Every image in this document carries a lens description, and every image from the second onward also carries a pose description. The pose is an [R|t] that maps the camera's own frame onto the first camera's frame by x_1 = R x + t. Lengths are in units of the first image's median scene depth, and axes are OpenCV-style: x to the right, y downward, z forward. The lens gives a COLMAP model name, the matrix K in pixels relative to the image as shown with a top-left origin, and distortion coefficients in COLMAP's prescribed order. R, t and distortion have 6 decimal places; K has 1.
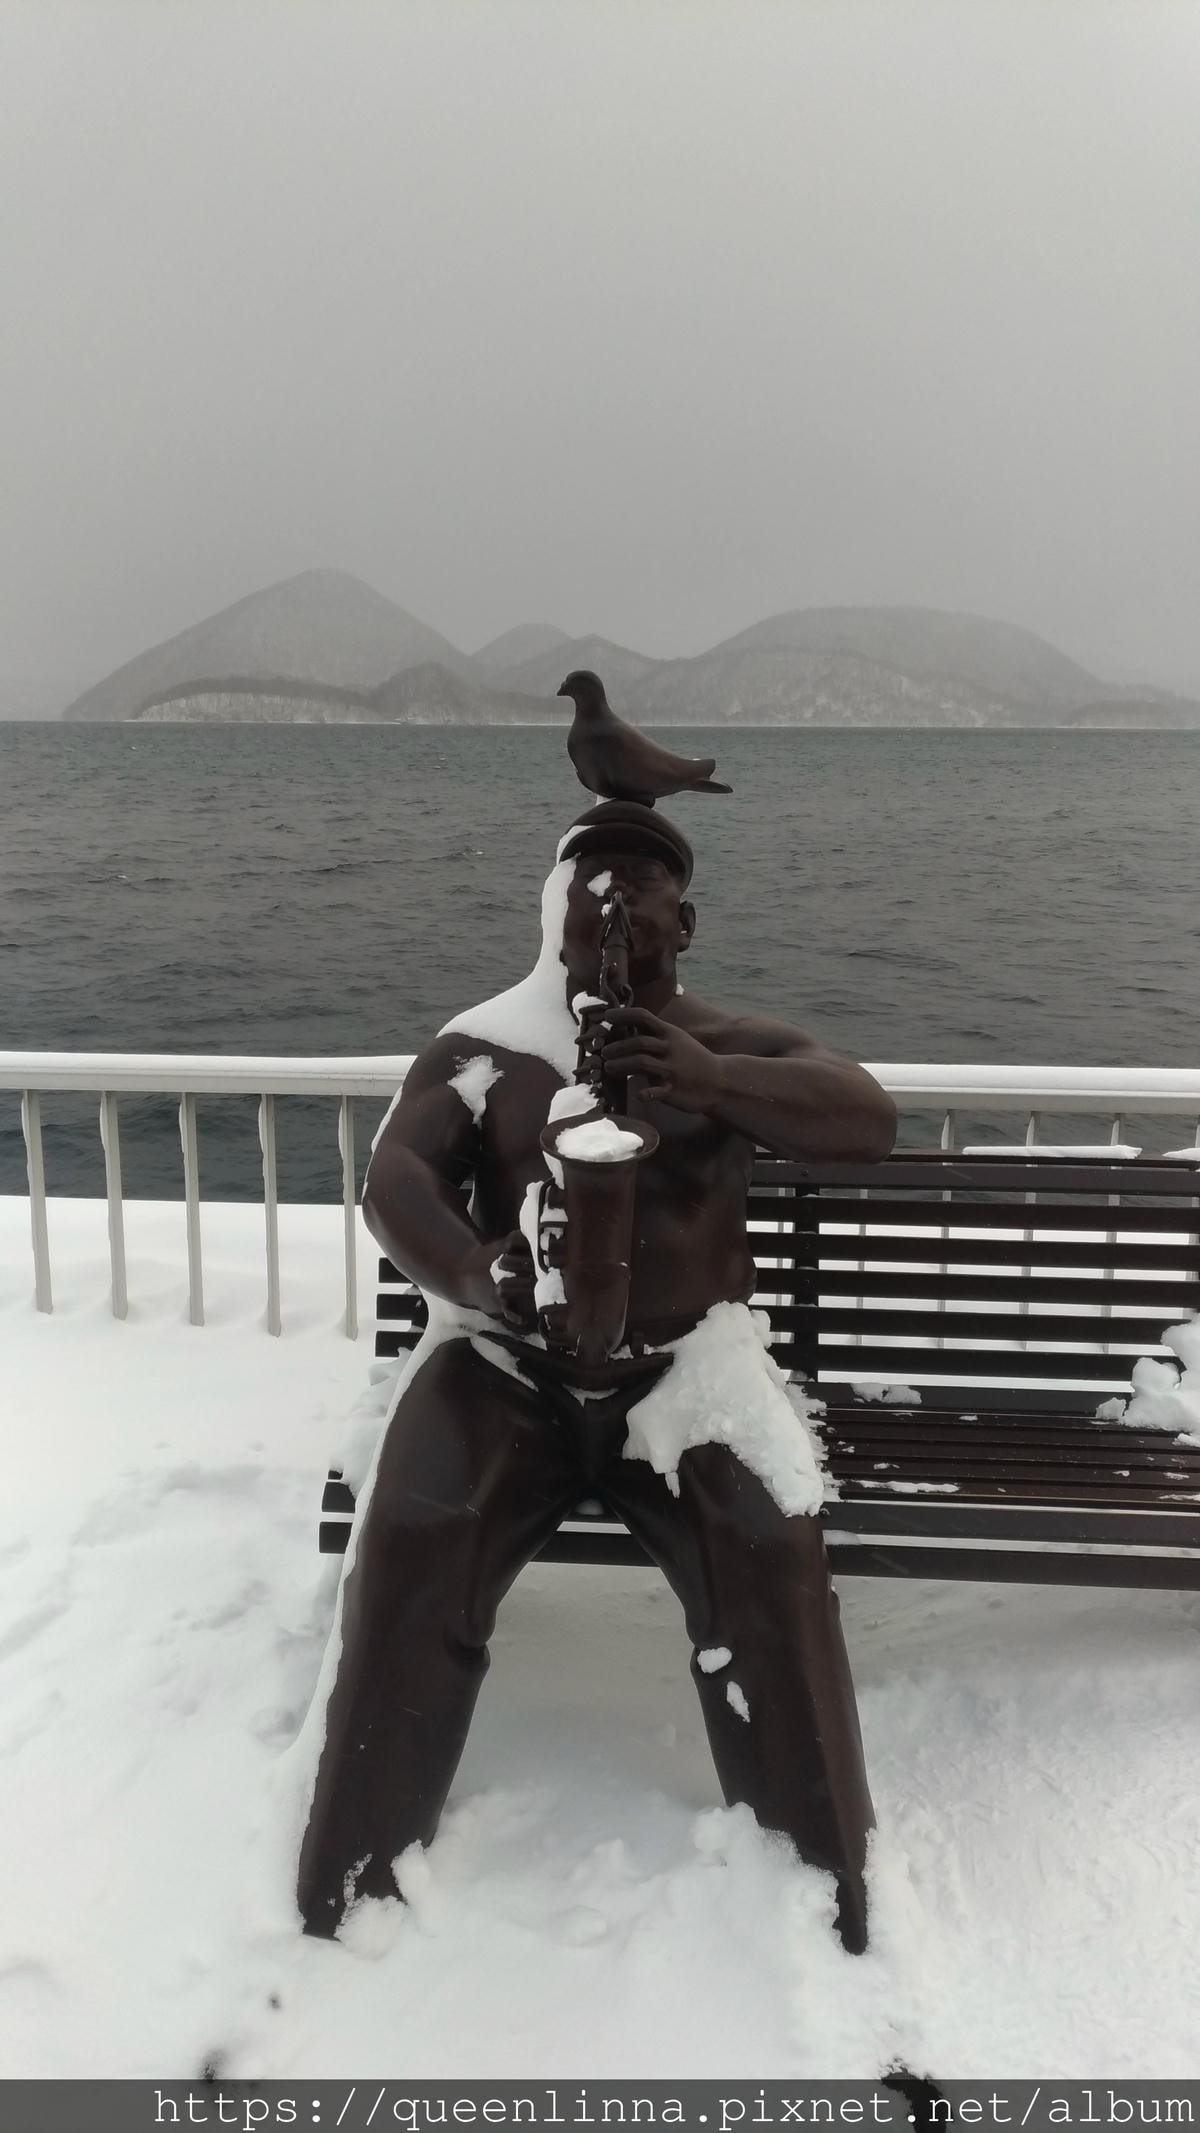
lens RADIAL K [[1718.9, 0, 599.4], [0, 1718.9, 1066.3], [0, 0, 1]] dist [0.068717, -0.002145]
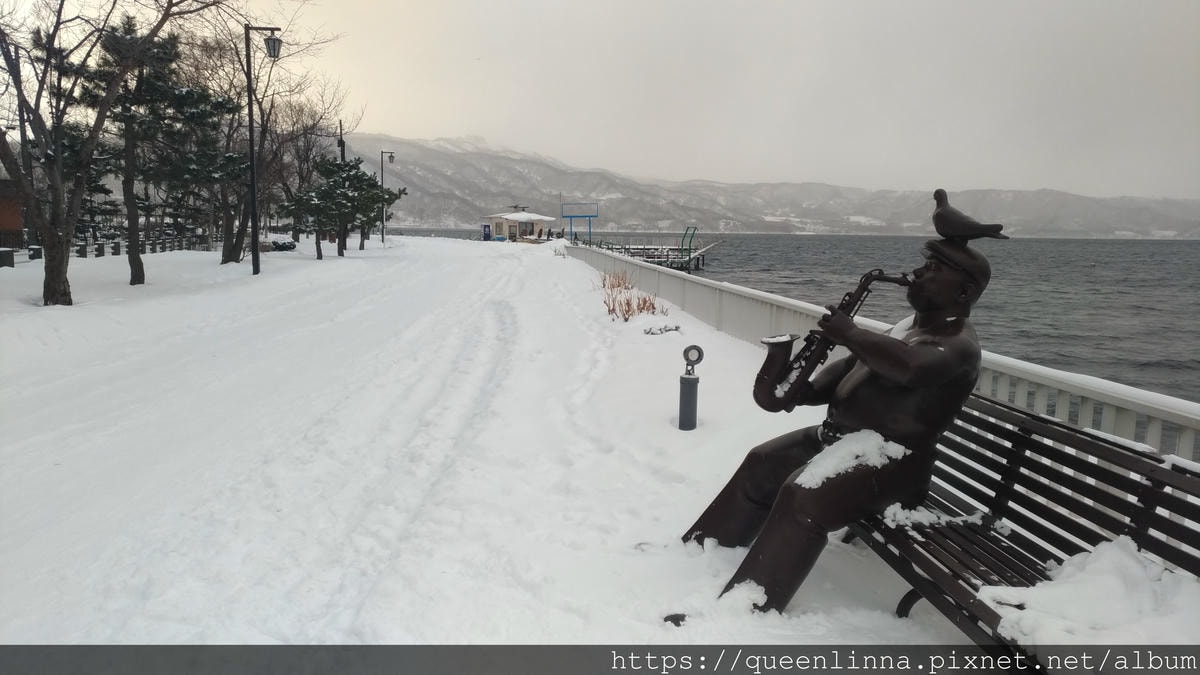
lens RADIAL K [[967.1, 0, 599.7], [0, 967.1, 337.5], [0, 0, 1]] dist [0.068717, -0.002145]
pose [[0.152375, 0.106443, -0.982574, 1.329643], [-0.218719, 0.973164, 0.071505, -0.010966], [0.963817, 0.204012, 0.171567, 0.318071]]
